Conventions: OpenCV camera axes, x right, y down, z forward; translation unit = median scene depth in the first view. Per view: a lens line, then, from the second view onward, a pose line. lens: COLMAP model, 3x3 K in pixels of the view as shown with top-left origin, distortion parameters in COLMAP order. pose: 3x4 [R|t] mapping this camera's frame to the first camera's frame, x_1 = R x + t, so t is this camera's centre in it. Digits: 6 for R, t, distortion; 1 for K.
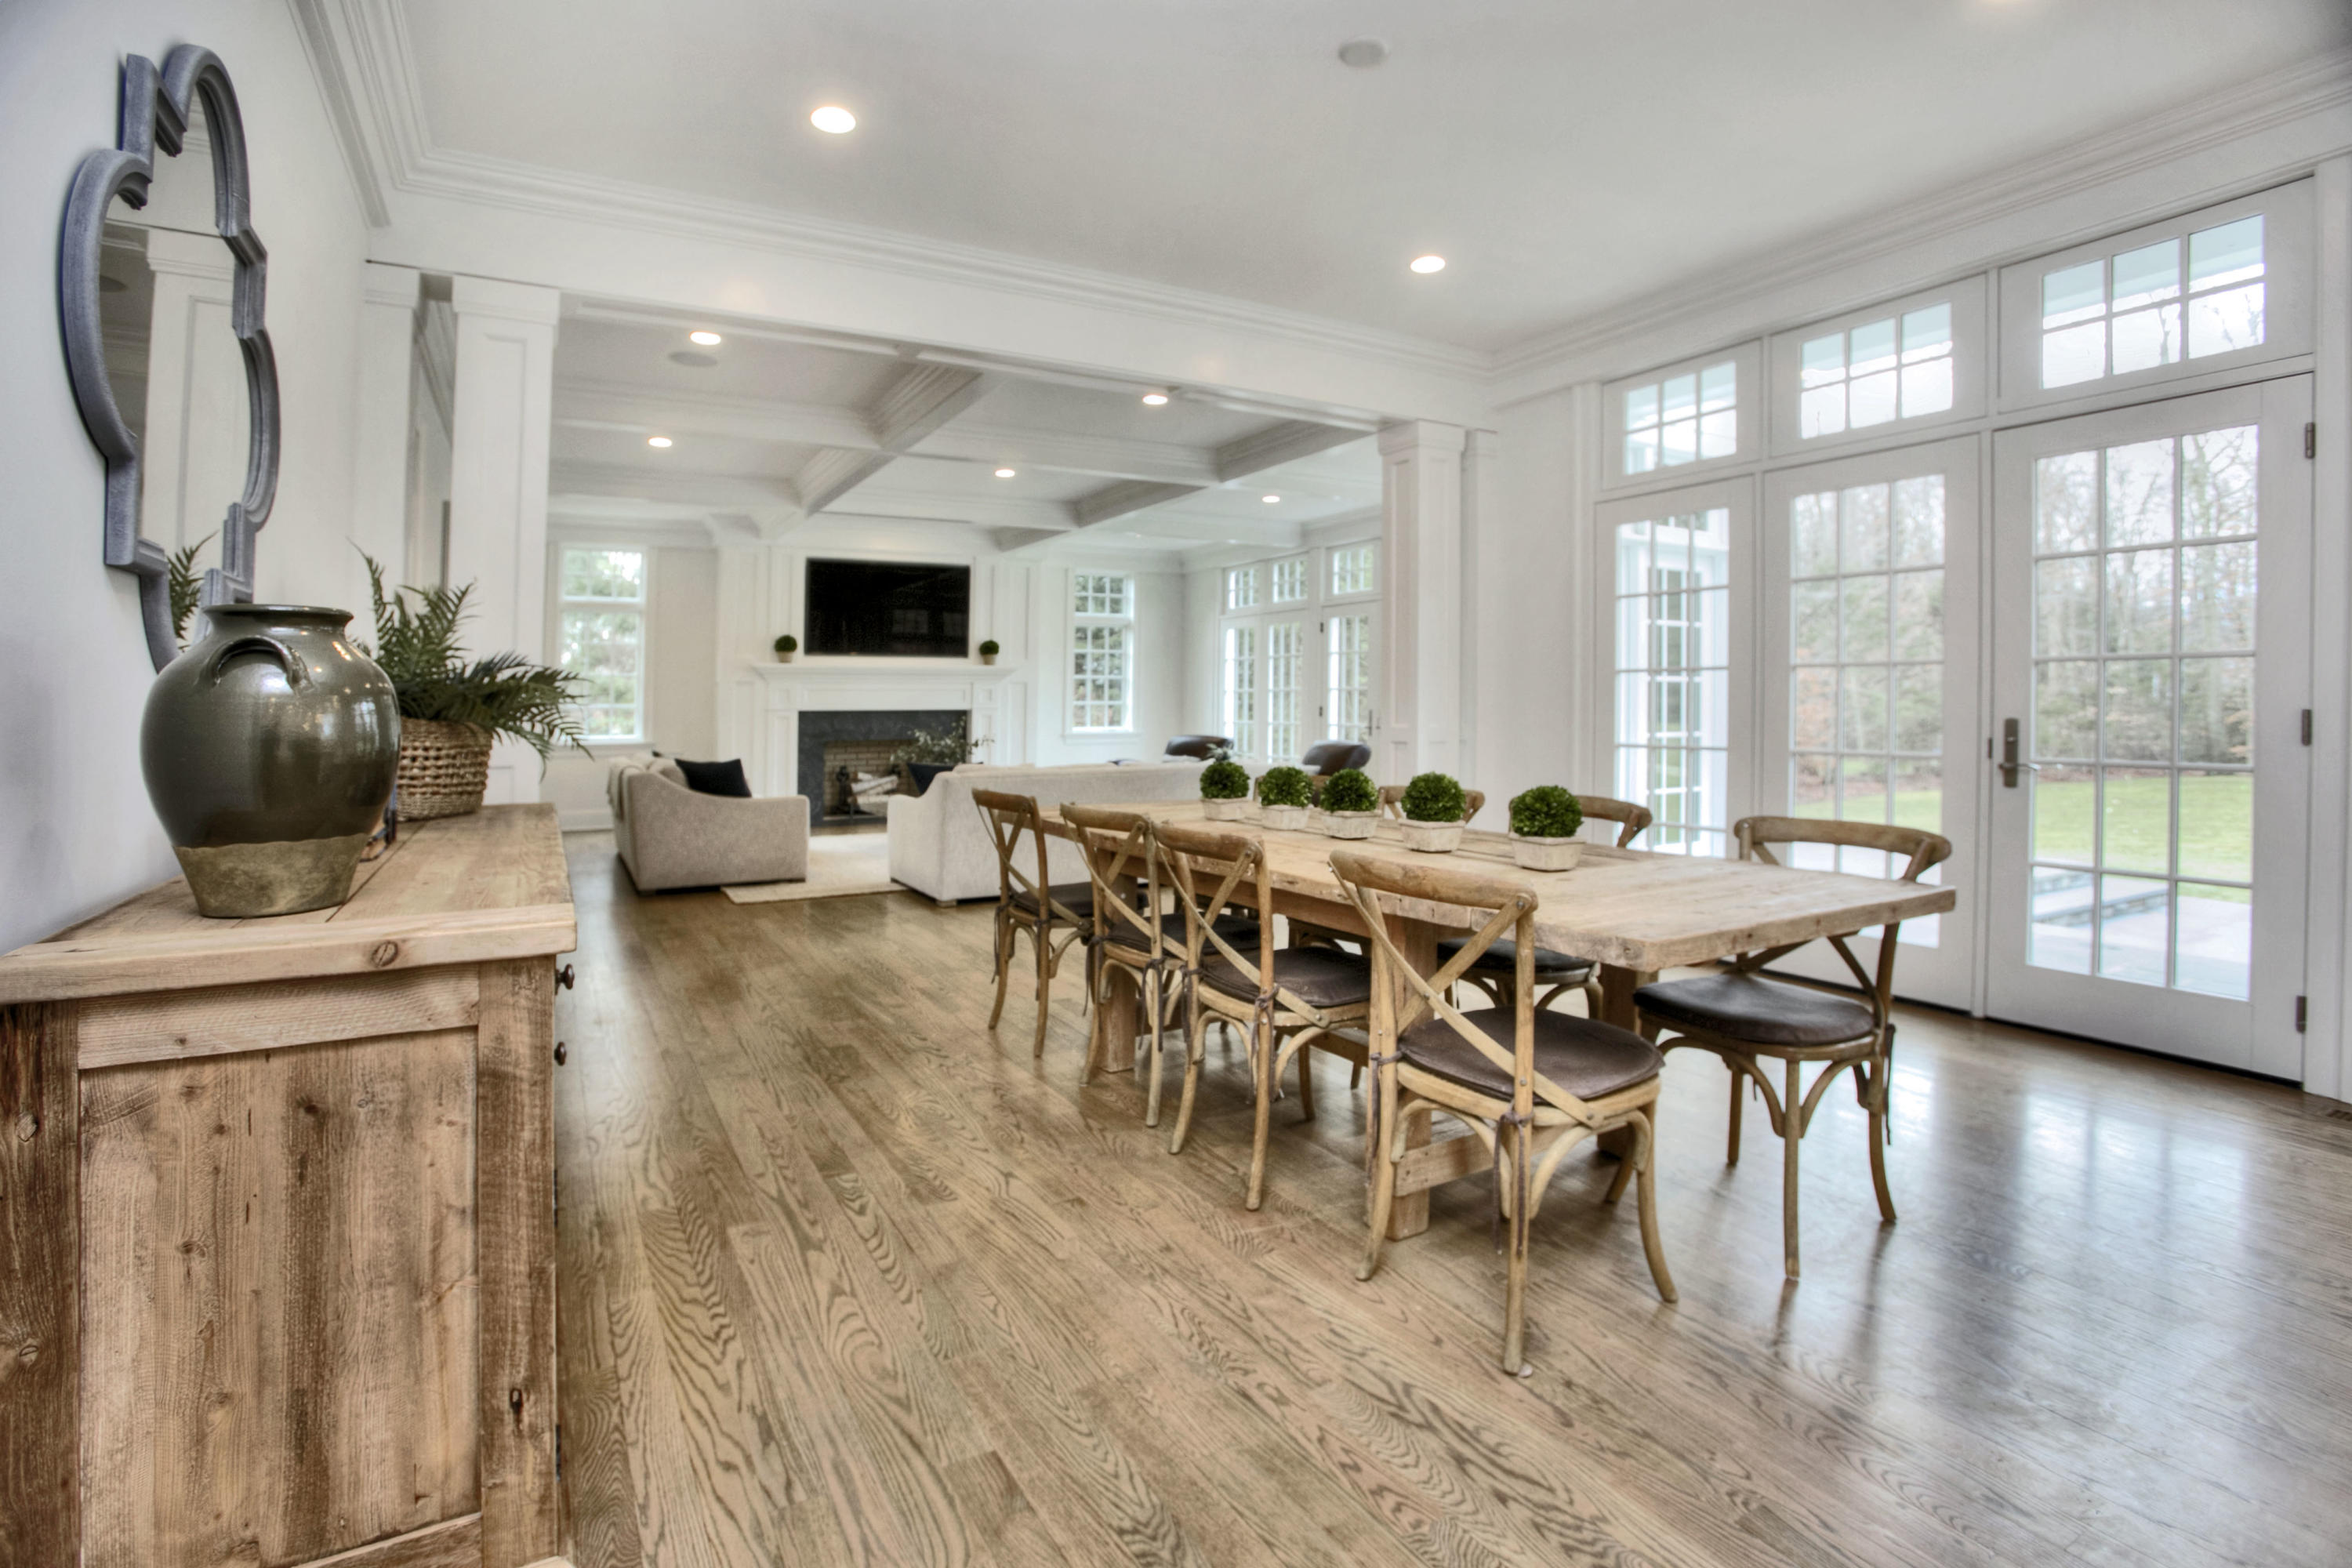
lens RADIAL K [[1118.4, 0, 1167.9], [0, 1118.4, 722.8], [0, 0, 1]] dist [-0.011876, 0.000434]
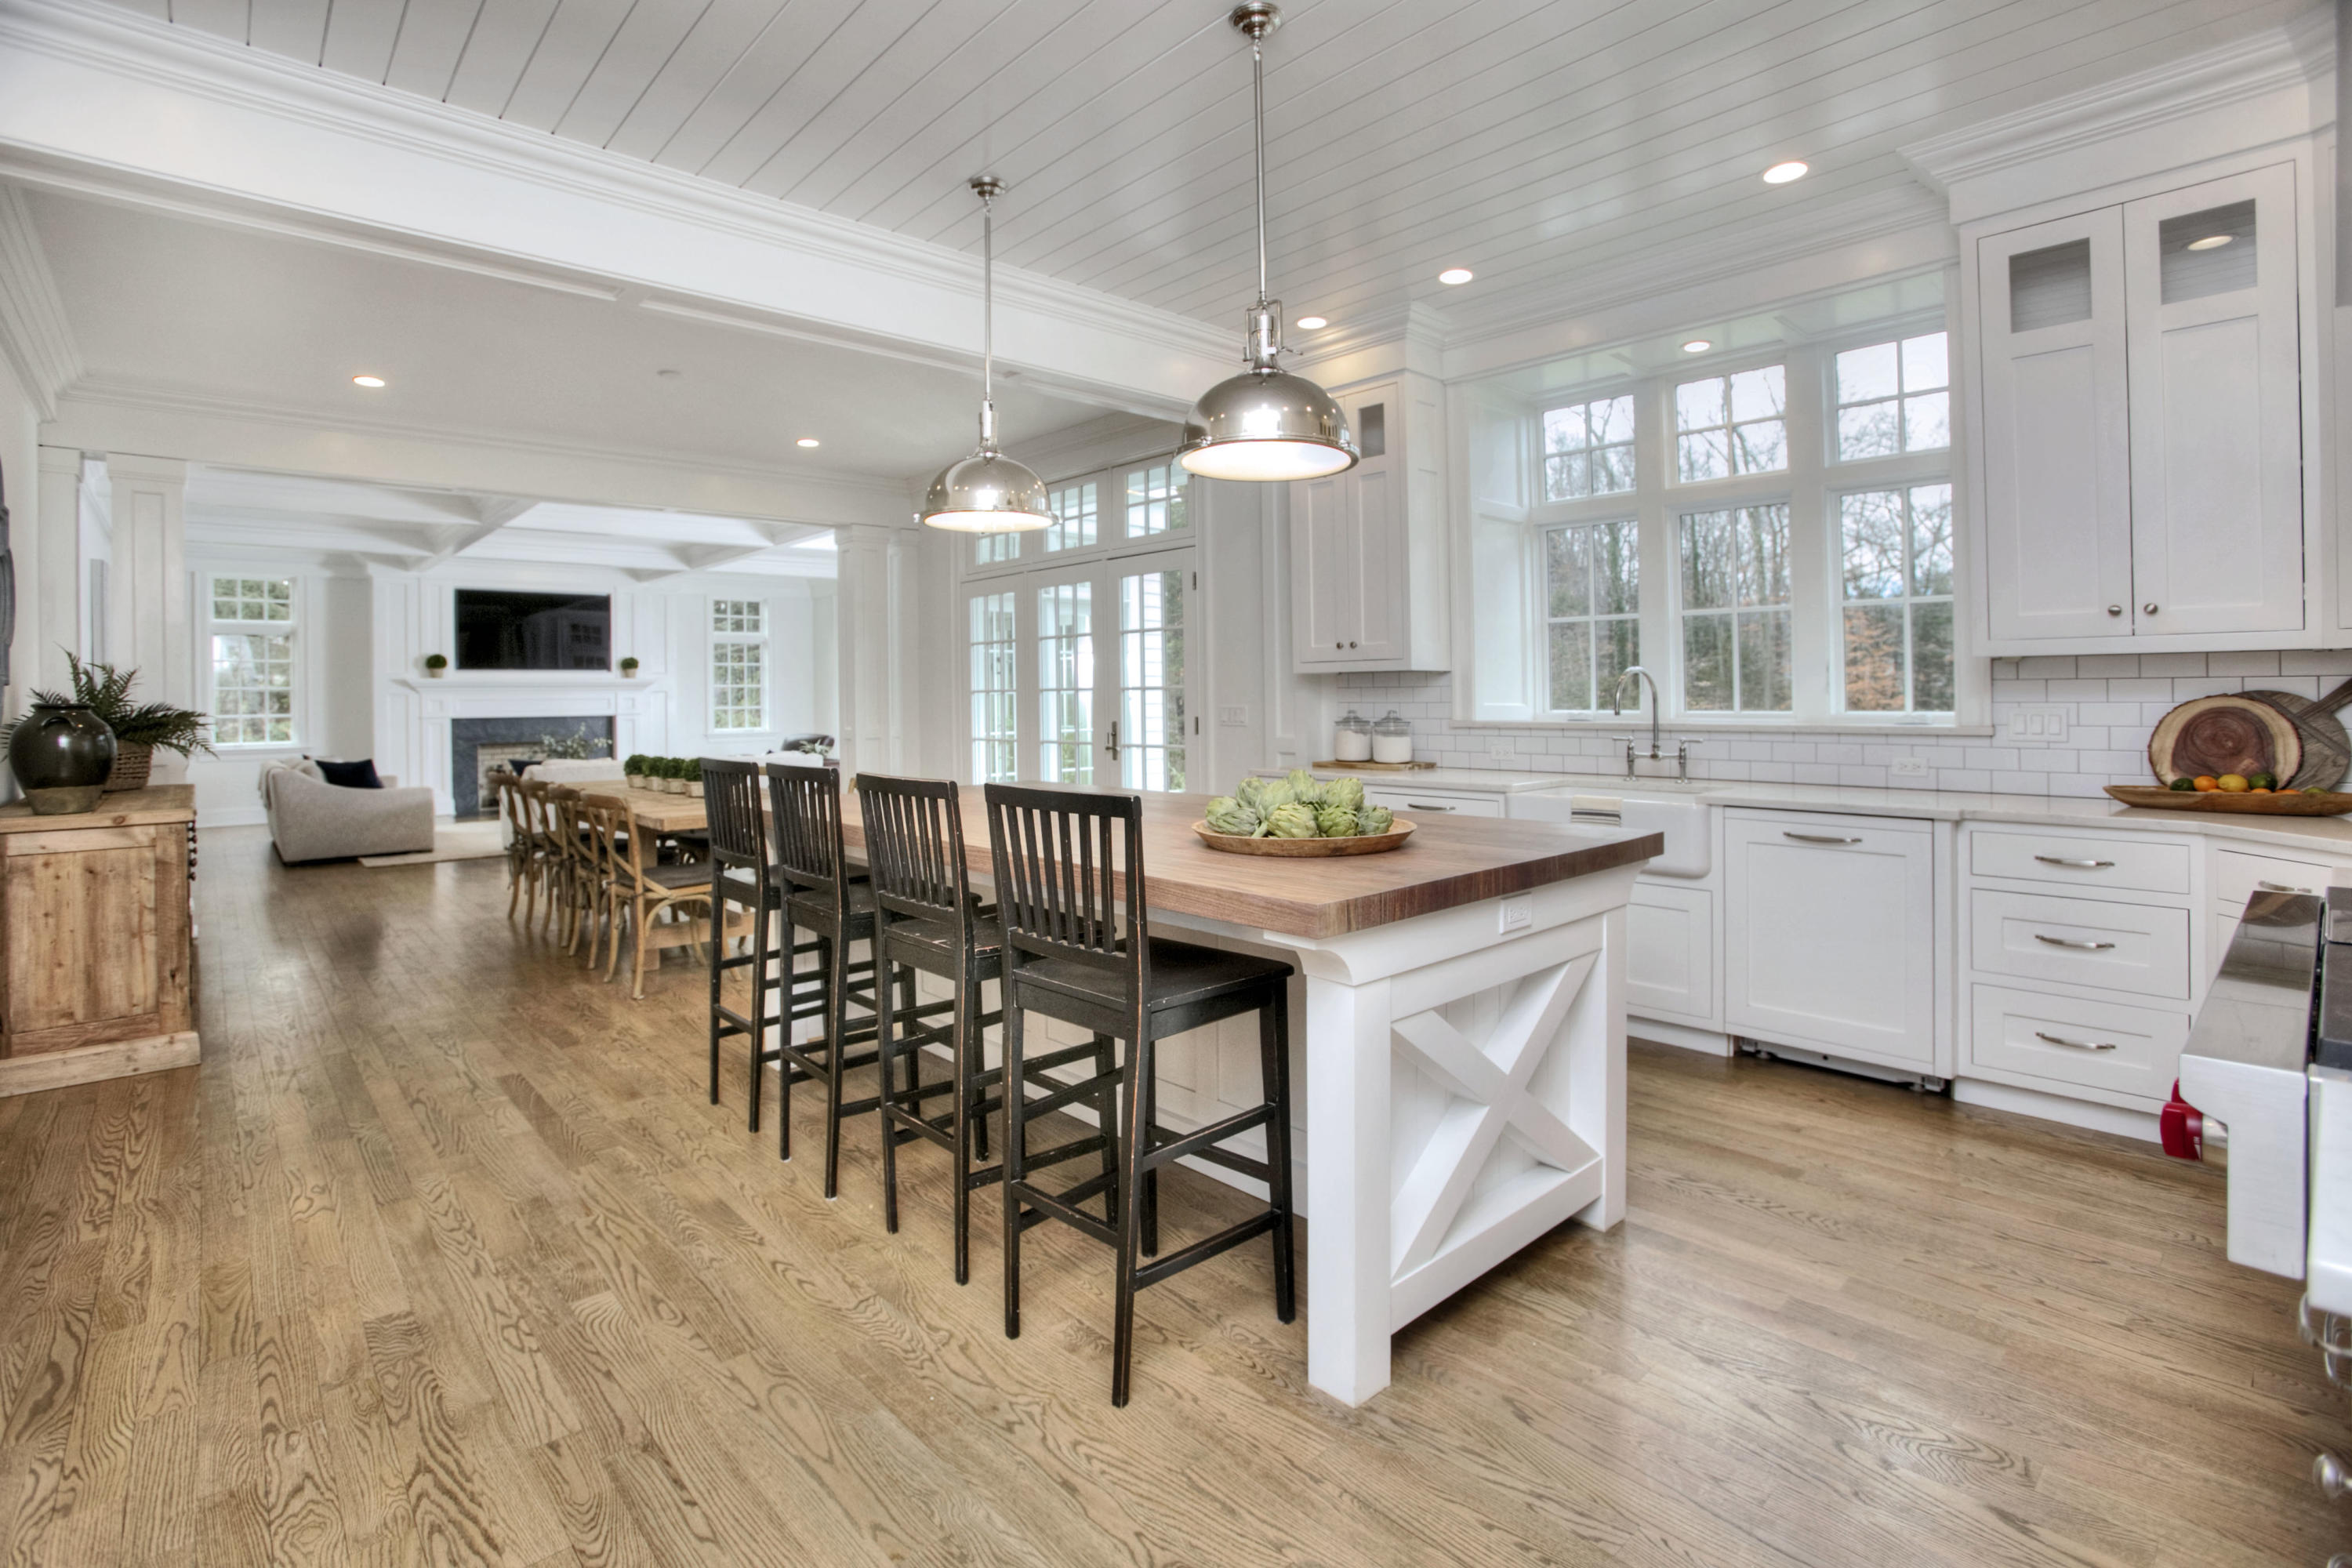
lens RADIAL K [[1102.0, 0, 1175.8], [0, 1102.0, 730.9], [0, 0, 1]] dist [-0.003519, -0.000297]
pose [[0.977664, -0.014340, 0.209685, 0.313278], [0.011567, 0.999829, 0.014447, -0.009100], [-0.209857, -0.011699, 0.977662, -0.532227]]
